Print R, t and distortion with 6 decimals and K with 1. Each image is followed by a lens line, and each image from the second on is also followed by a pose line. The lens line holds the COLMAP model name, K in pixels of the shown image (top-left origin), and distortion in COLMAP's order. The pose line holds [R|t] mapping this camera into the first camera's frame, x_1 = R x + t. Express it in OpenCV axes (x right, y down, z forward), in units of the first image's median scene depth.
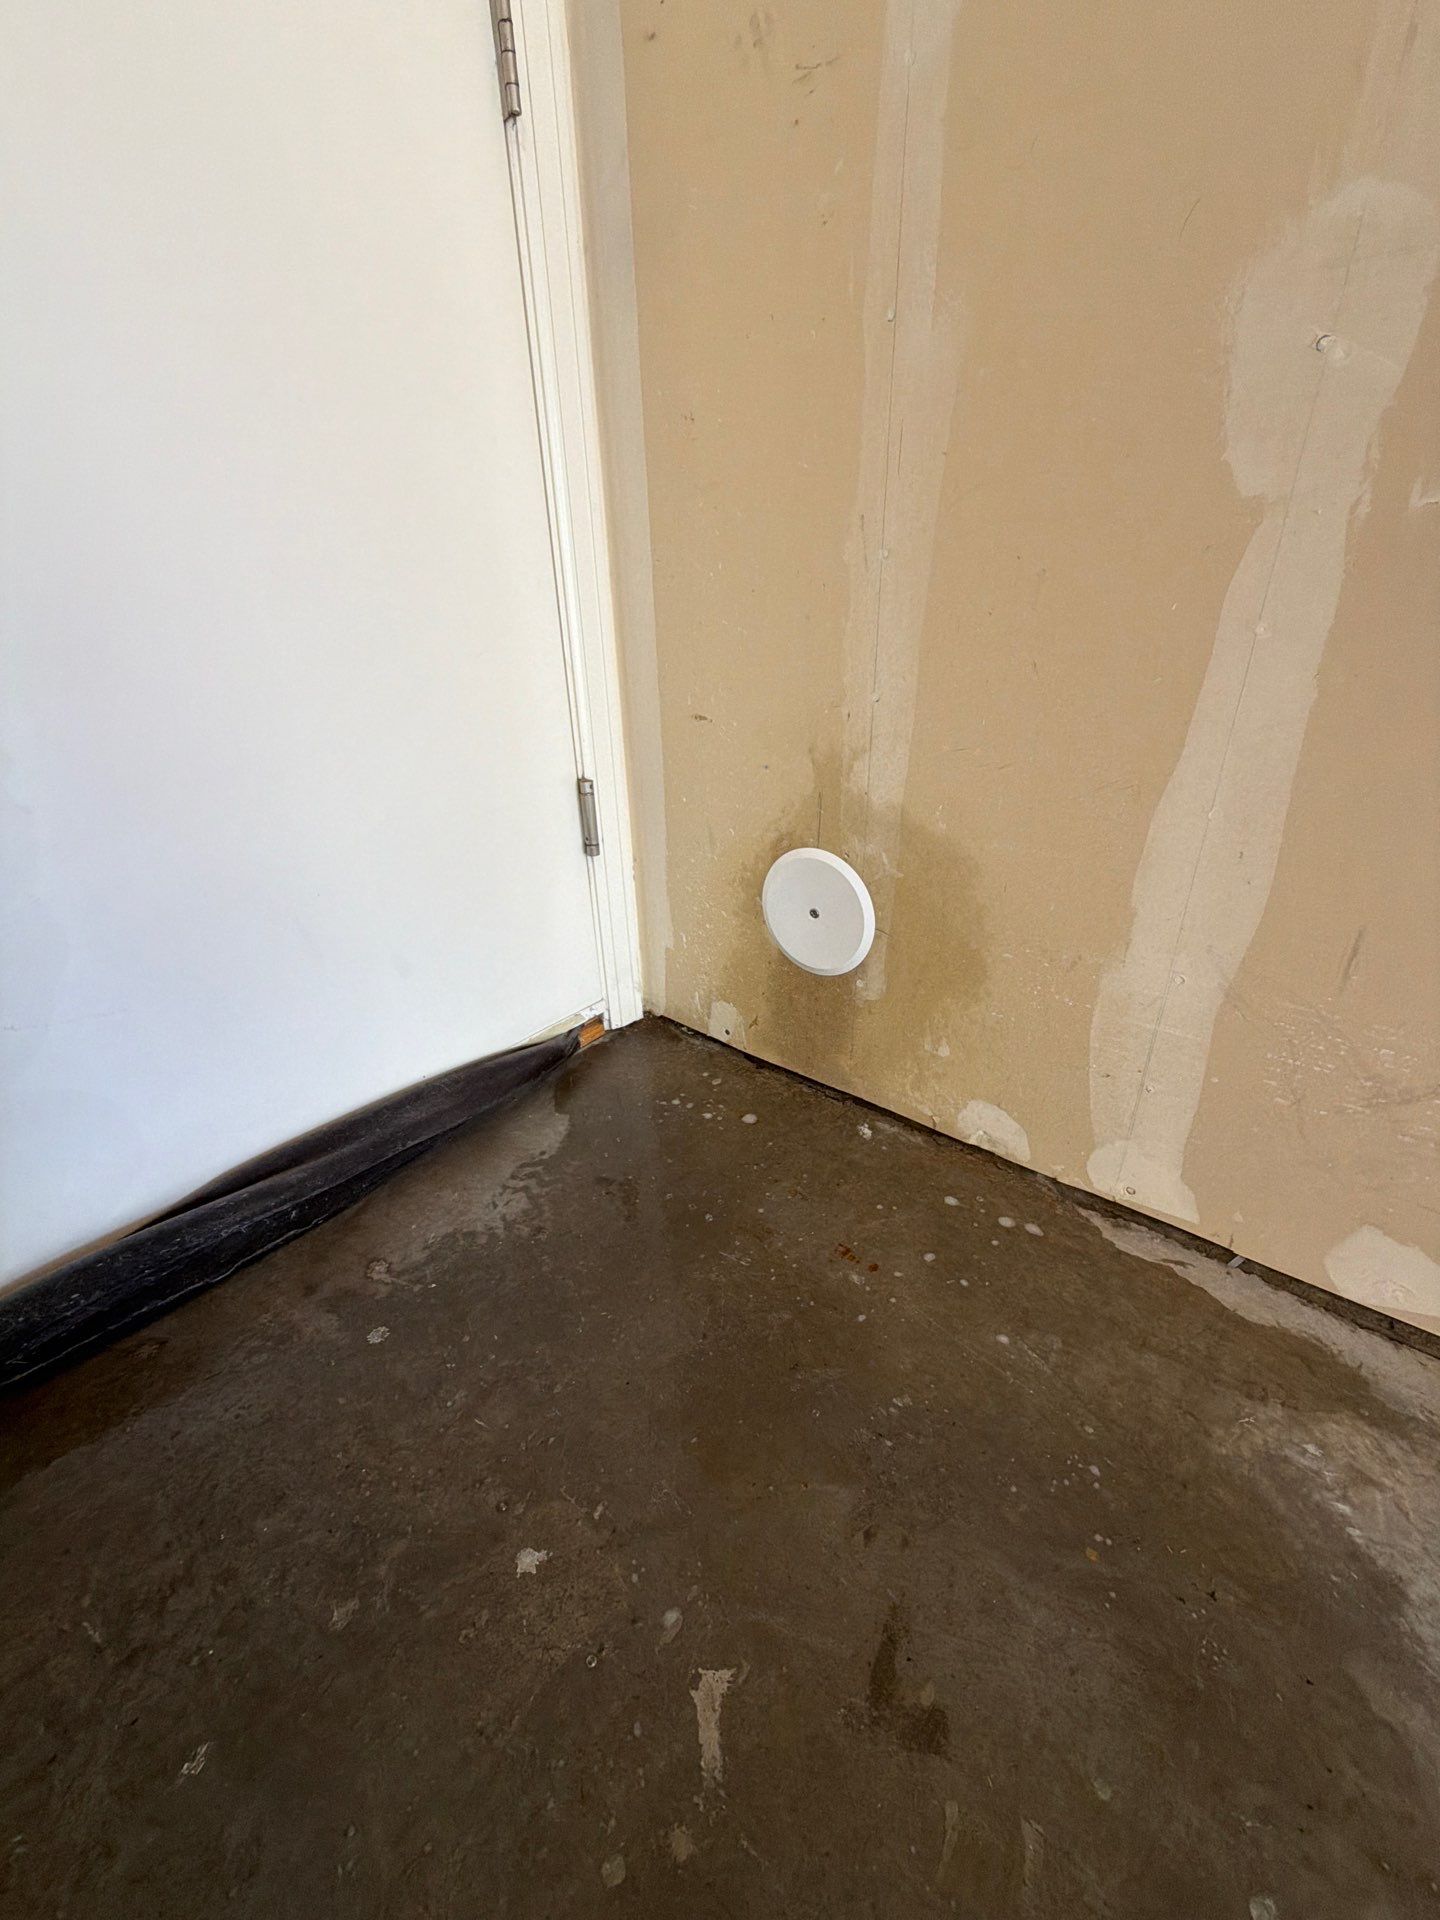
lens RADIAL K [[764.2, 0, 720.0], [0, 764.2, 960.0], [0, 0, 1]] dist [0.000532, 0.000000]
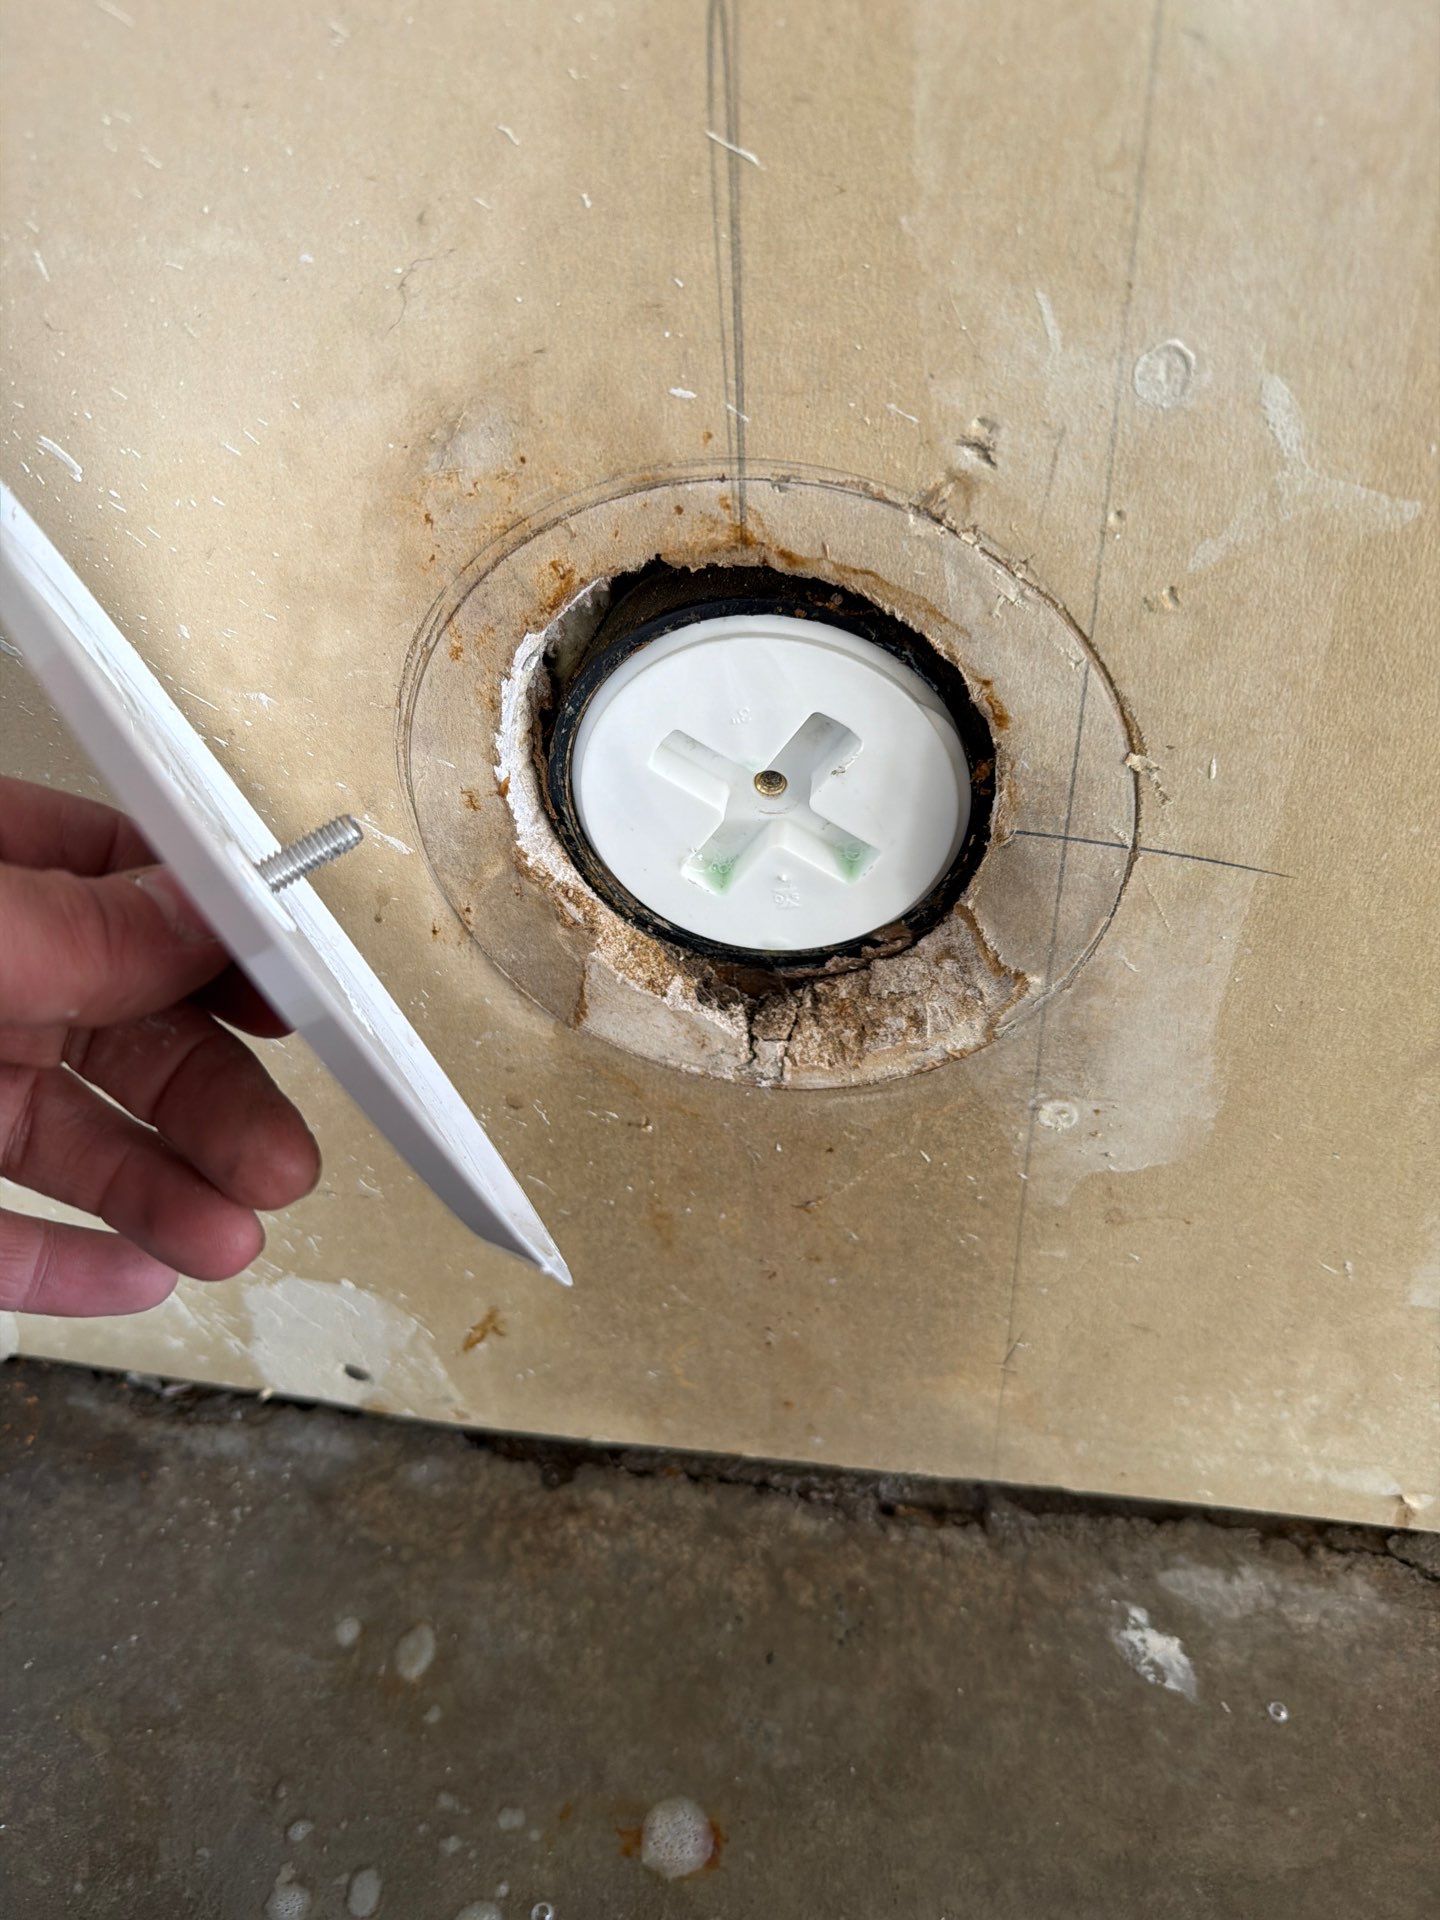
lens RADIAL K [[1345.3, 0, 720.0], [0, 1345.3, 960.0], [0, 0, 1]] dist [0.000511, -0.000318]
pose [[0.858871, -0.341425, 0.381798, -0.009610], [0.249445, 0.929870, 0.270404, -0.113662], [-0.447345, -0.137004, 0.883805, 0.691493]]
